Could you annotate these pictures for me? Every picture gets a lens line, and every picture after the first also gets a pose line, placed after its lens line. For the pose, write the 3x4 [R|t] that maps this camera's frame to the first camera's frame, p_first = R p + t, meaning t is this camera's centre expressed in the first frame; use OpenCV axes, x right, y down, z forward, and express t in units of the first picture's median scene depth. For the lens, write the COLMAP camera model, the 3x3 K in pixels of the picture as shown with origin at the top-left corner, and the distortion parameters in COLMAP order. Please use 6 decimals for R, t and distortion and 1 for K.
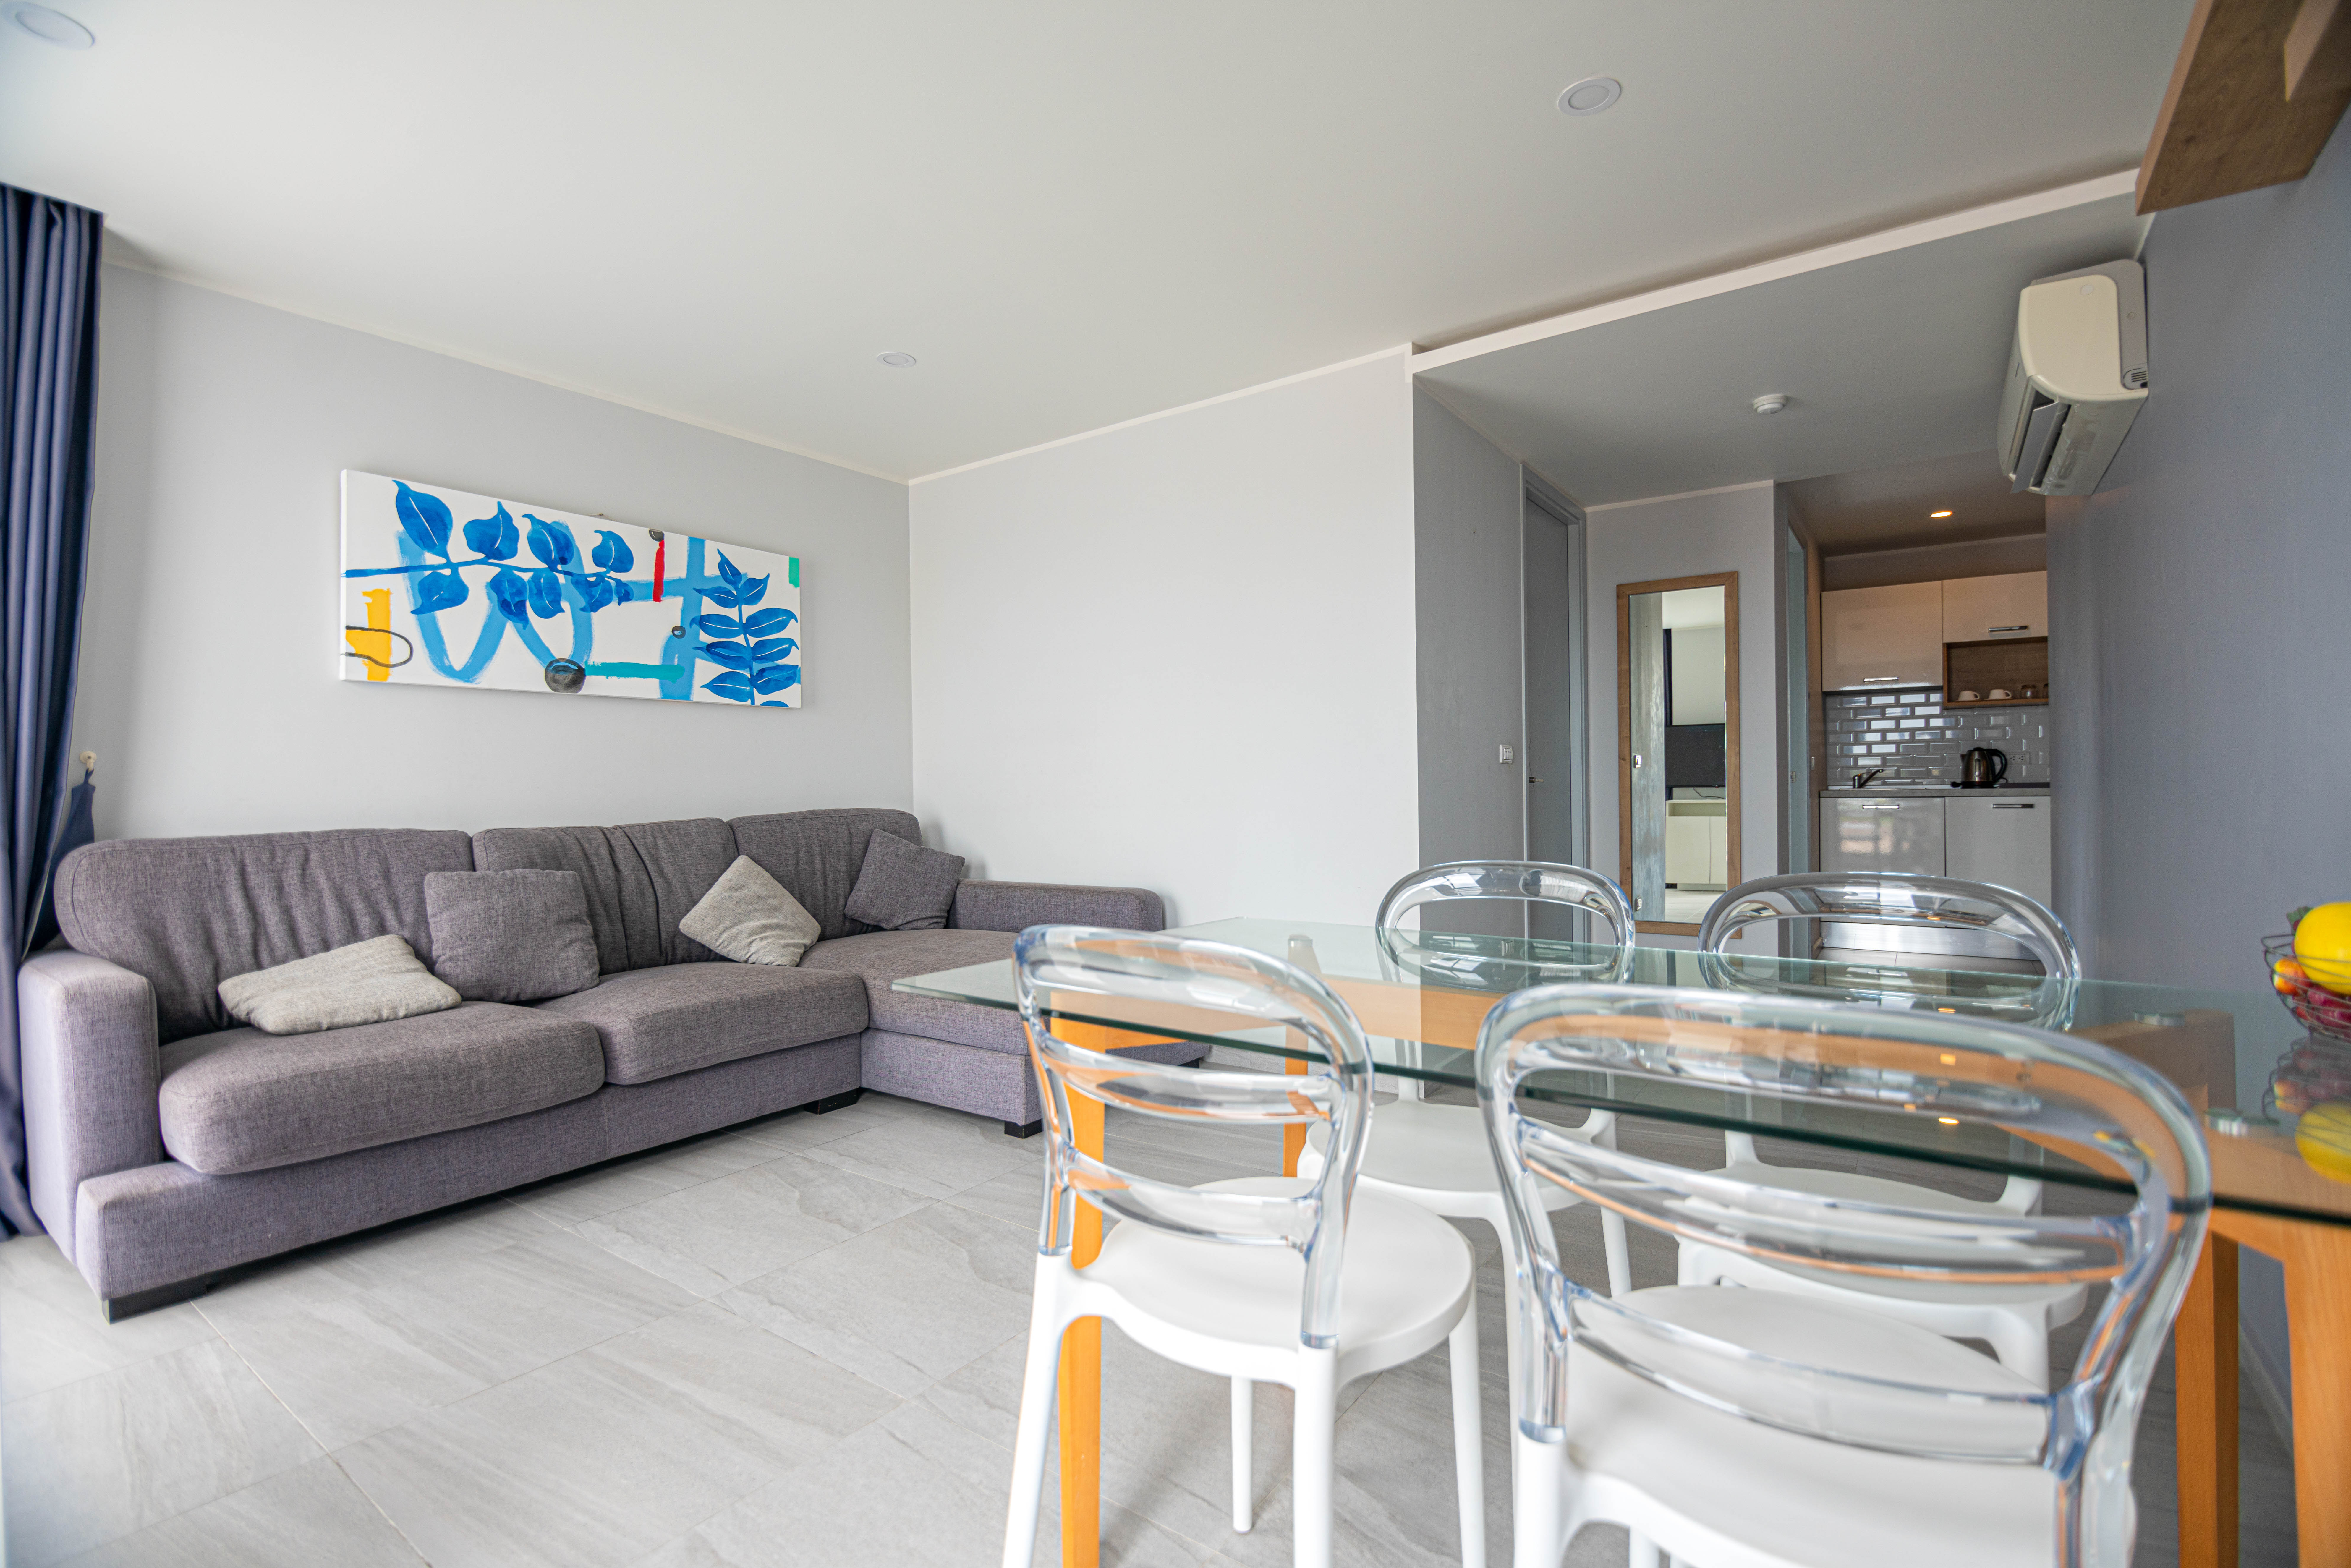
lens RADIAL K [[1062.5, 0, 1214.3], [0, 1062.5, 791.4], [0, 0, 1]] dist [-0.020255, -0.000837]
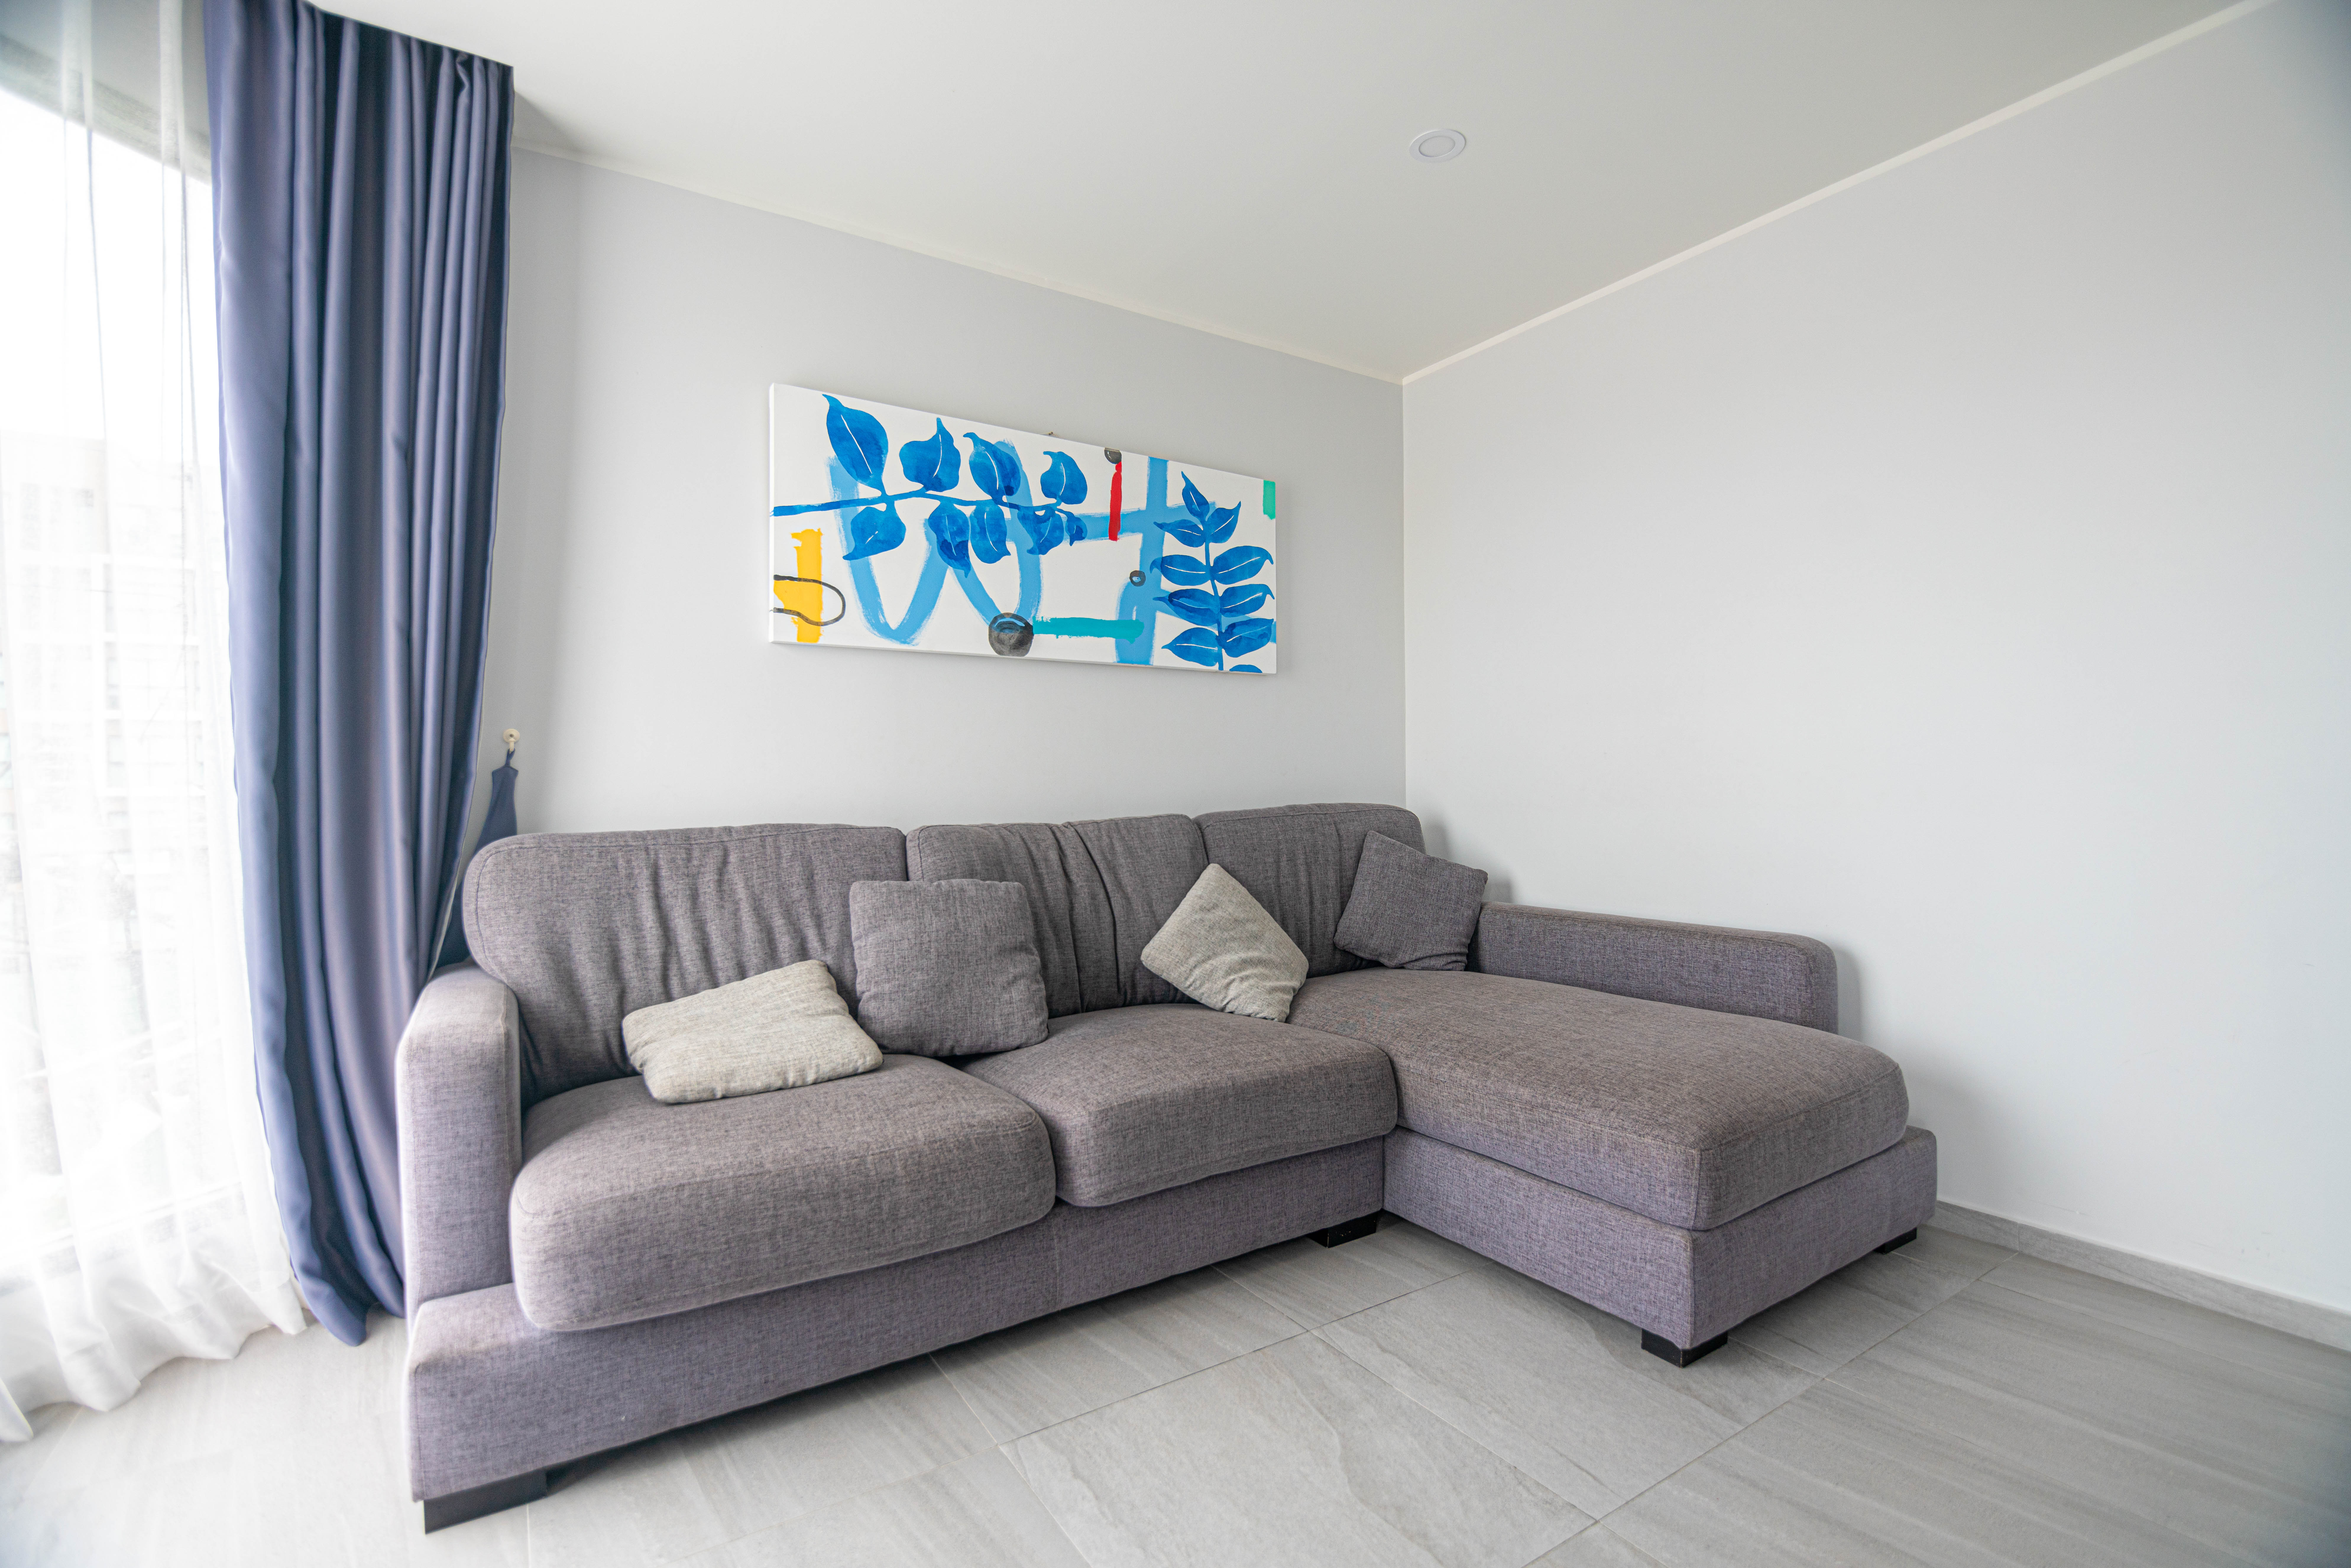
lens RADIAL K [[1062.5, 0, 1214.3], [0, 1062.5, 791.4], [0, 0, 1]] dist [-0.020255, -0.000837]
pose [[0.933198, 0.008067, -0.359271, -0.202538], [-0.005447, 0.999951, 0.008302, 0.002104], [0.359320, -0.005791, 0.933196, 0.338424]]
